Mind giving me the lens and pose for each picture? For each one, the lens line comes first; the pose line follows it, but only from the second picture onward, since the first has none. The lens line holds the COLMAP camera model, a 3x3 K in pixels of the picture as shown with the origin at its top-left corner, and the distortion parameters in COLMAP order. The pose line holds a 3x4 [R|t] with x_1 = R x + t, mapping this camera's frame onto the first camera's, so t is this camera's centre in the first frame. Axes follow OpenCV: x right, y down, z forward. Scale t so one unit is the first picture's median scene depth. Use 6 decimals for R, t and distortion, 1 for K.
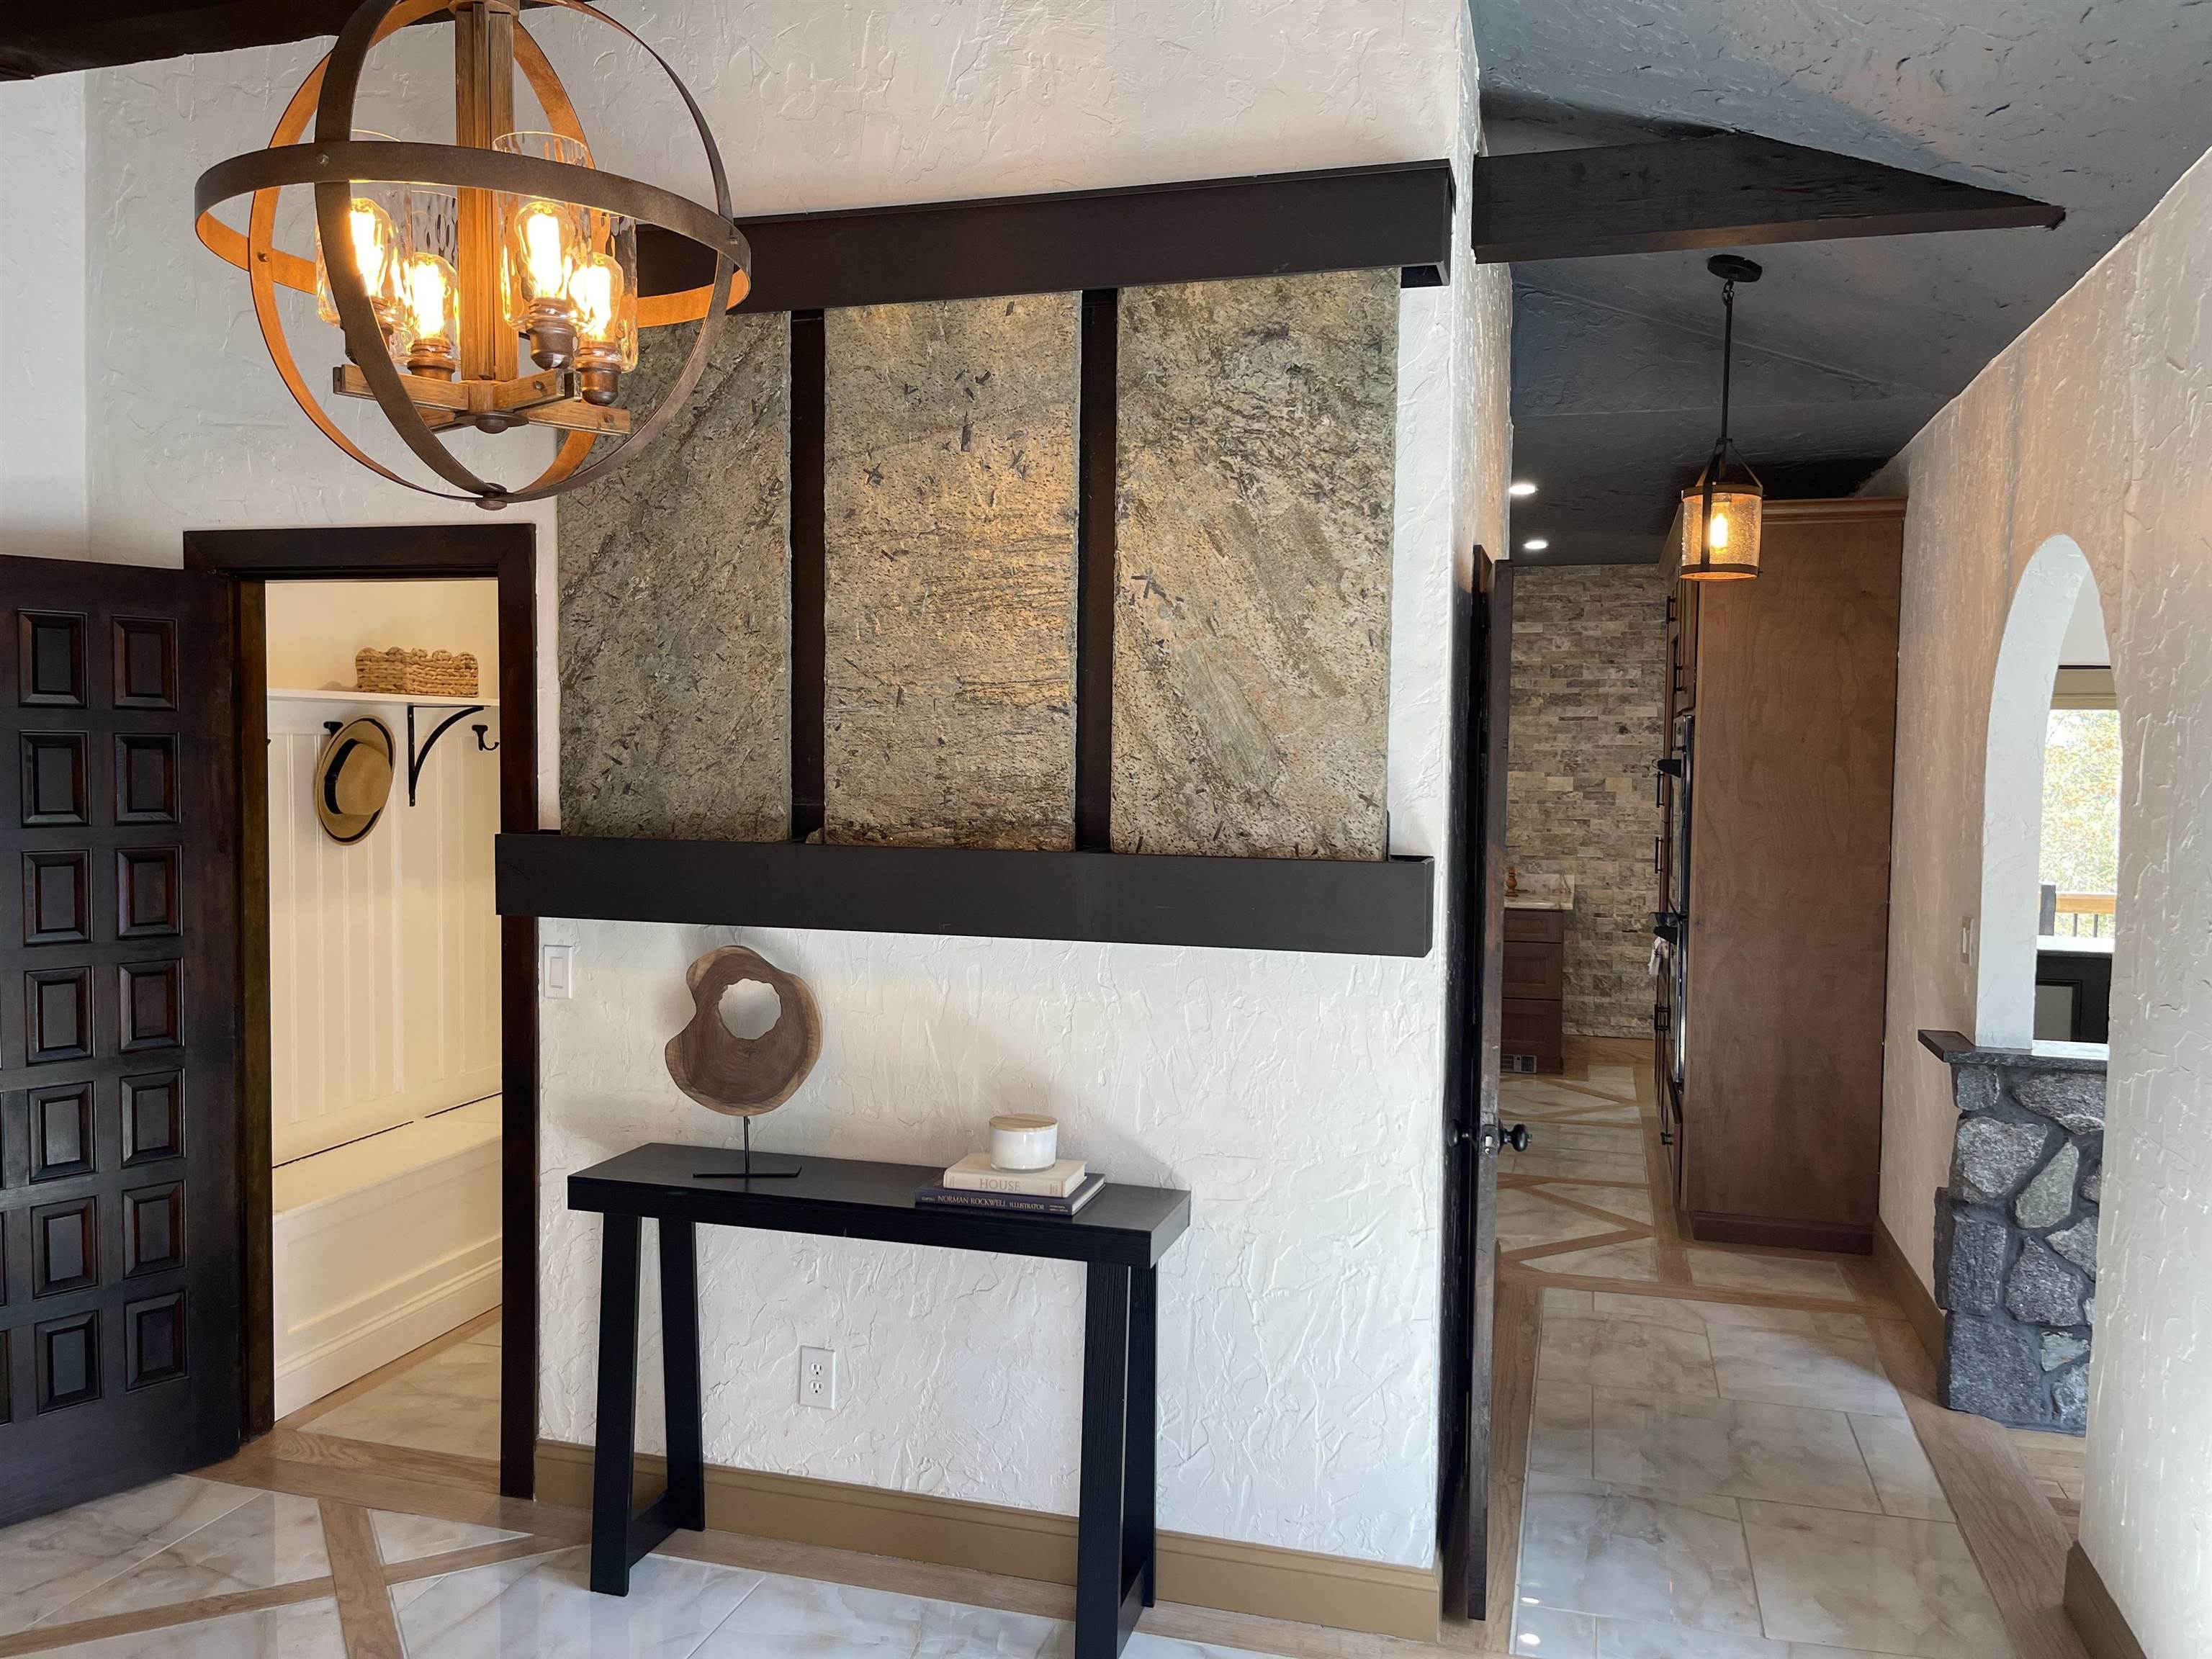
lens RADIAL K [[1682.9, 0, 1110.1], [0, 1682.9, 819.4], [0, 0, 1]] dist [0.057523, -0.073410]
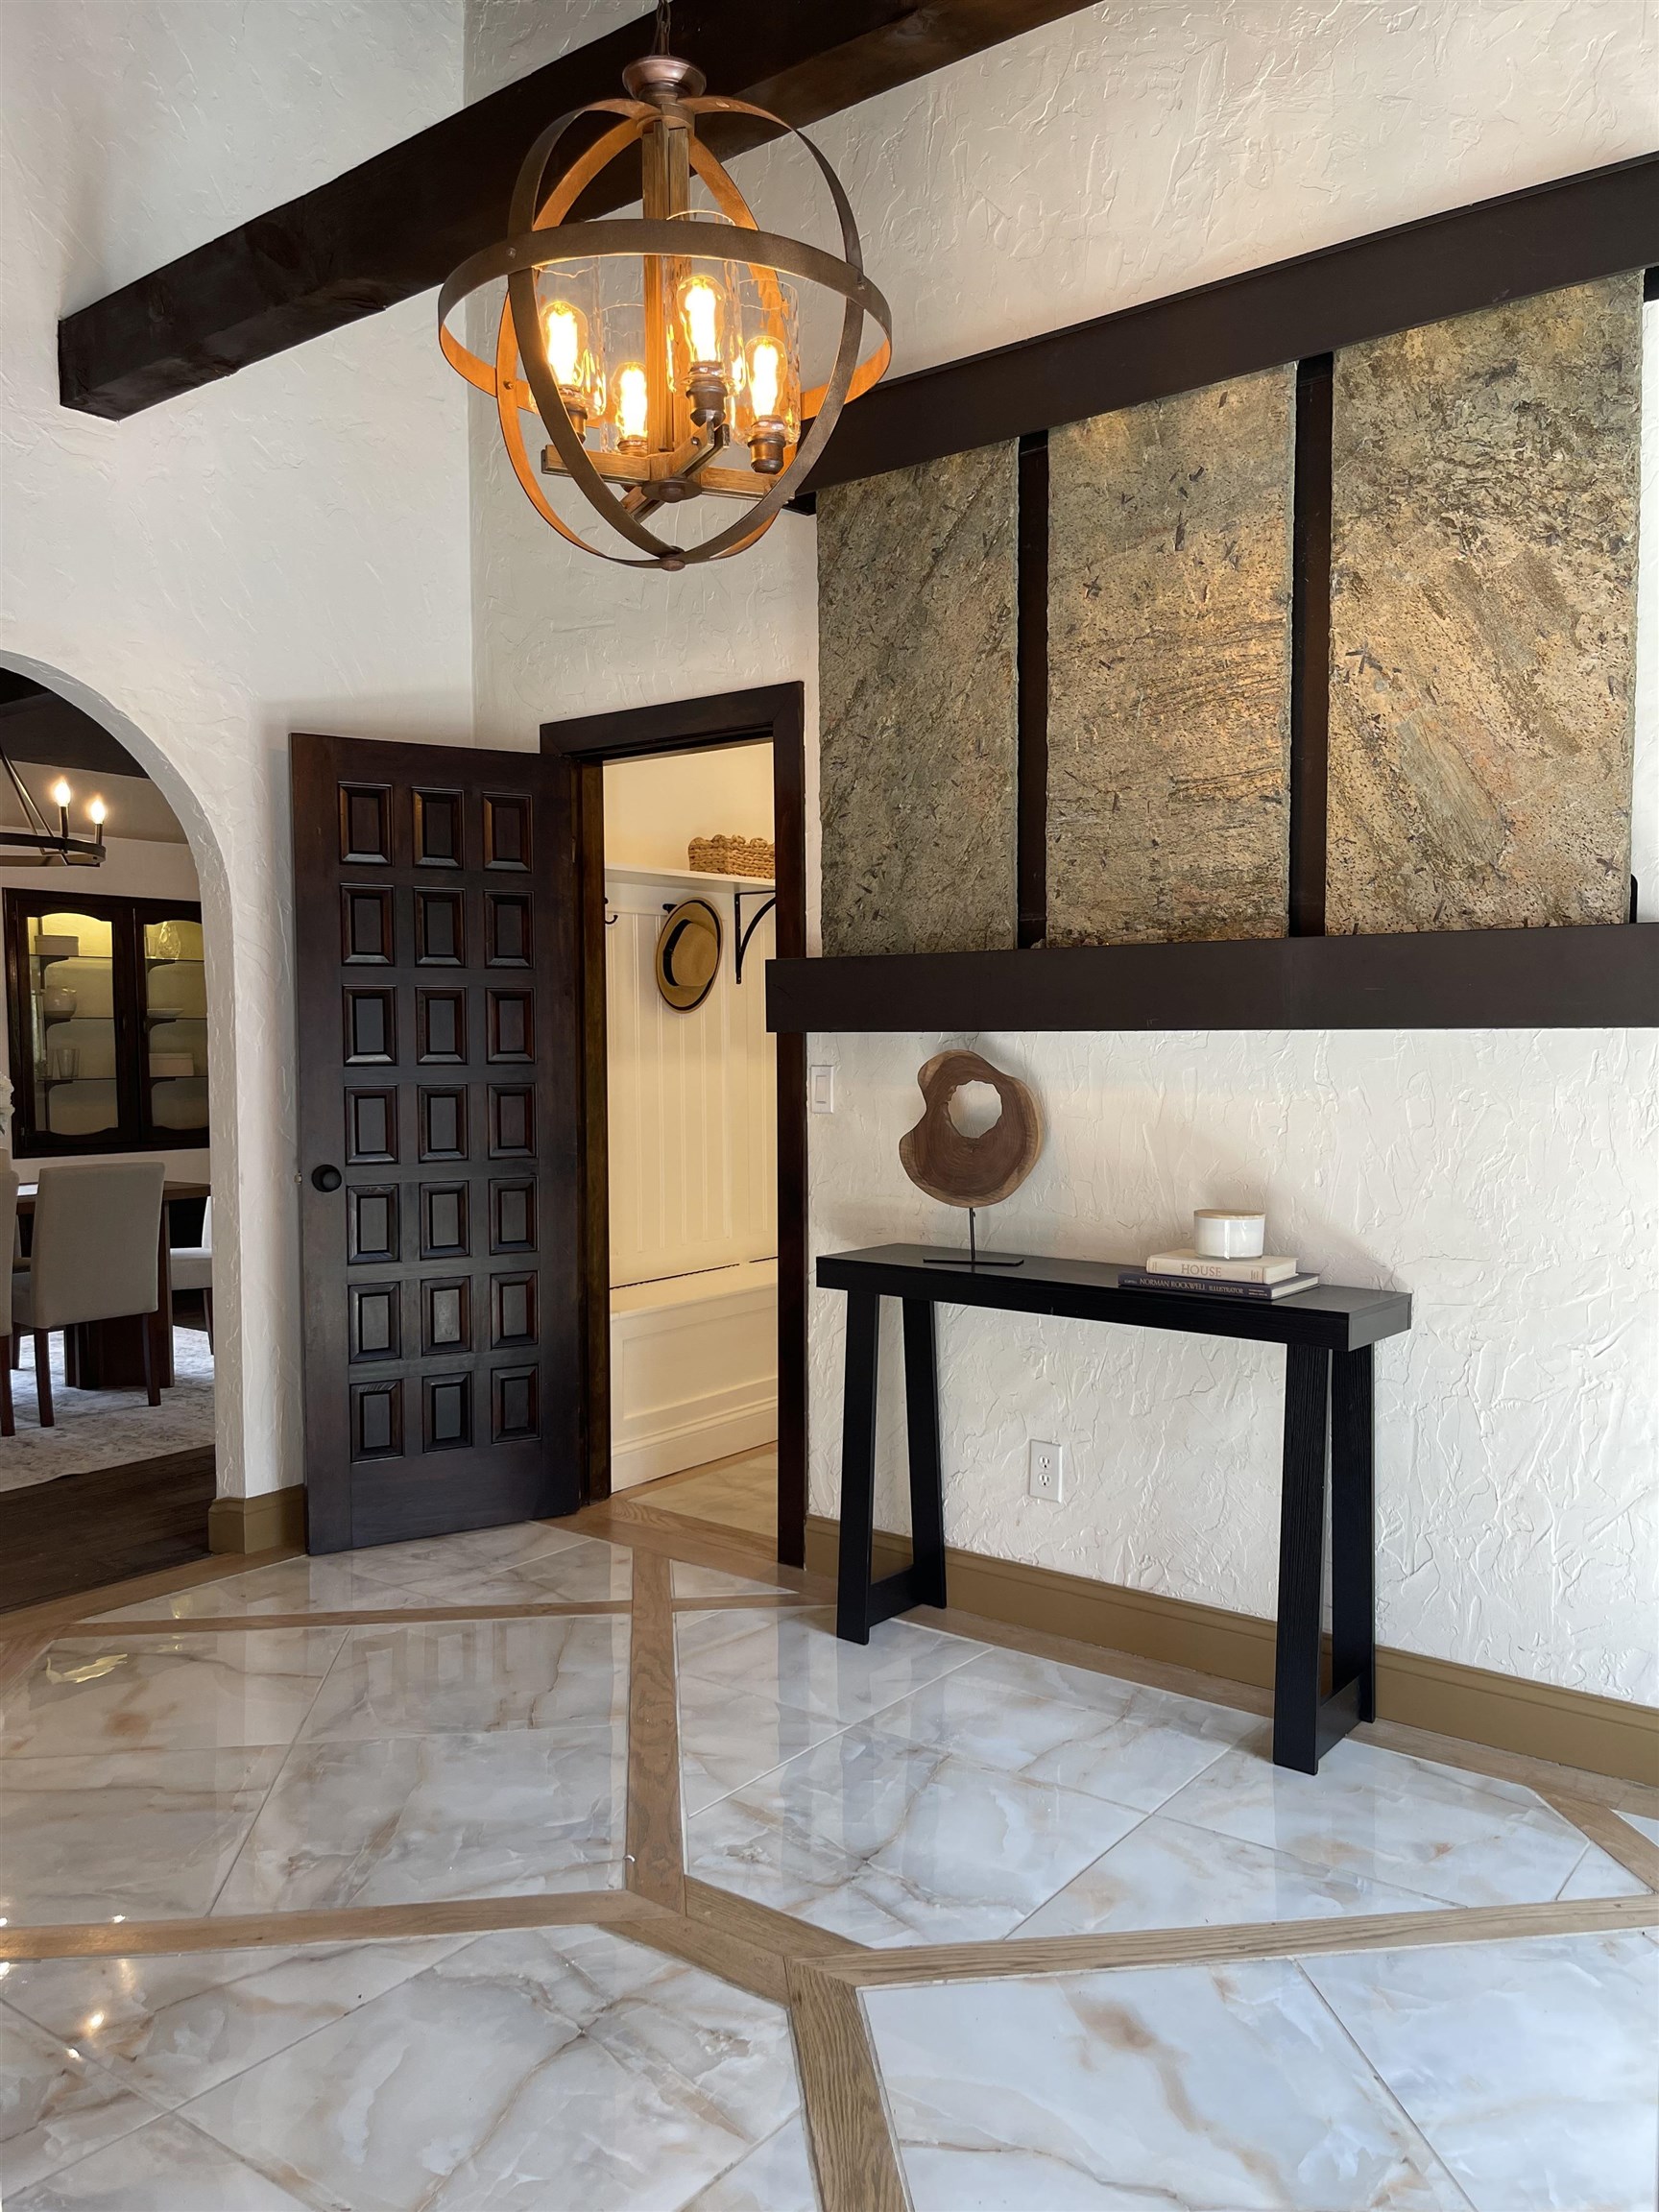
lens RADIAL K [[1682.9, 0, 836.3], [0, 1682.9, 1096.6], [0, 0, 1]] dist [0.057523, -0.073410]
pose [[0.926560, 0.000618, -0.376147, 0.103371], [-0.001454, 0.999997, -0.001938, 0.107953], [0.376145, 0.002343, 0.926558, -0.009221]]
